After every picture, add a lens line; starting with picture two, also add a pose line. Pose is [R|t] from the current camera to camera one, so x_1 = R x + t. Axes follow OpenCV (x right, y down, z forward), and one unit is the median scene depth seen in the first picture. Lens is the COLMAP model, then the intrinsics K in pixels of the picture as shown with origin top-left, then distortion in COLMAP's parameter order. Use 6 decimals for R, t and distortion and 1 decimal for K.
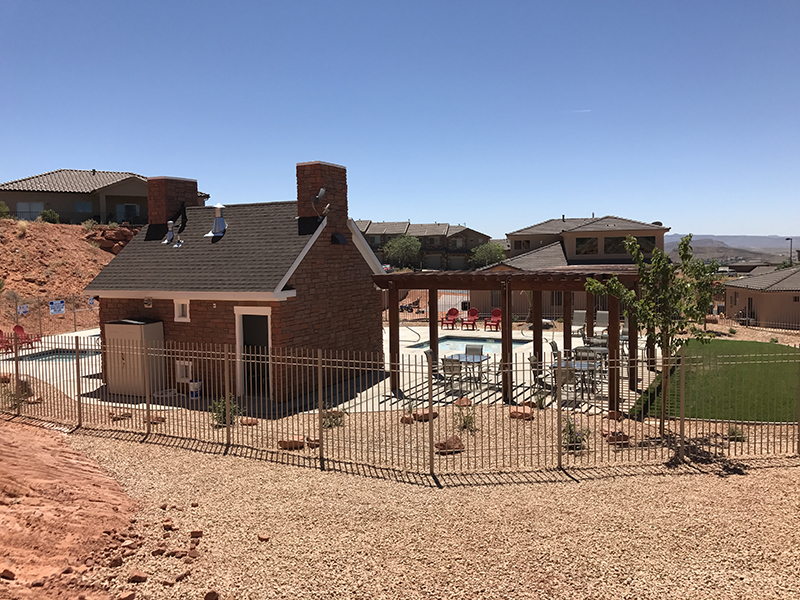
lens RADIAL K [[660.6, 0, 398.7], [0, 660.6, 294.7], [0, 0, 1]] dist [0.037161, -0.040818]
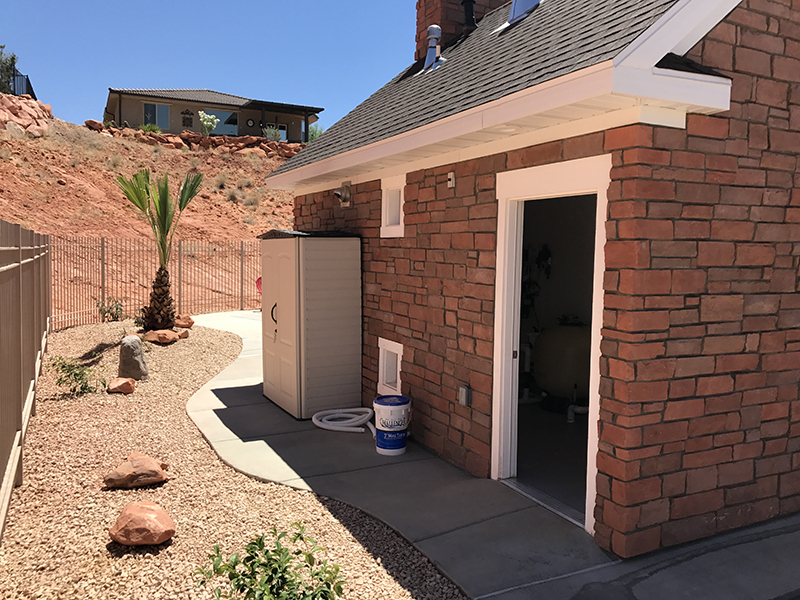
lens RADIAL K [[660.6, 0, 402.2], [0, 660.6, 298.2], [0, 0, 1]] dist [0.037161, -0.040818]
pose [[0.807842, 0.073648, -0.584780, -0.104924], [-0.073541, 0.997004, 0.023971, 0.069190], [0.584793, 0.023640, 0.810838, 0.734400]]
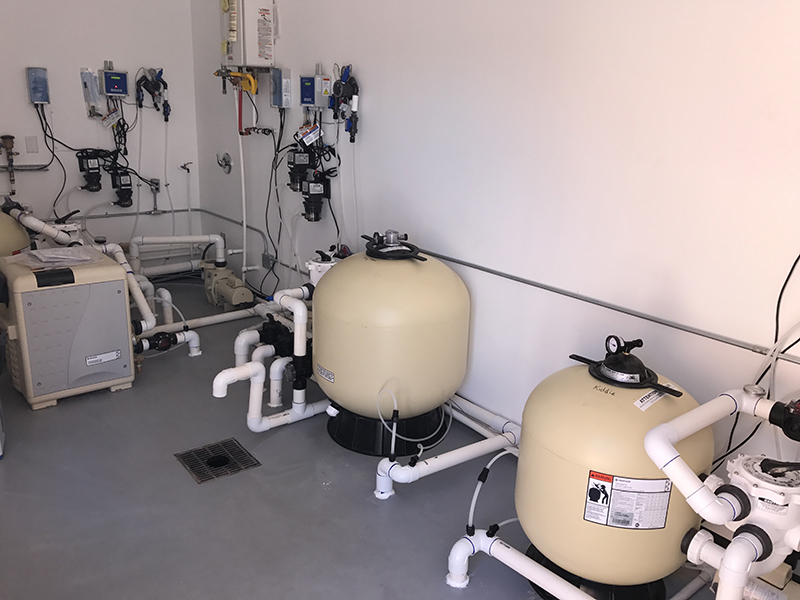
lens RADIAL K [[660.6, 0, 400.1], [0, 660.6, 299.2], [0, 0, 1]] dist [0.037161, -0.040818]
pose [[0.911971, 0.161582, -0.377094, -0.153390], [-0.073218, 0.968518, 0.237933, 0.061672], [0.403668, -0.189378, 0.895091, 0.870670]]
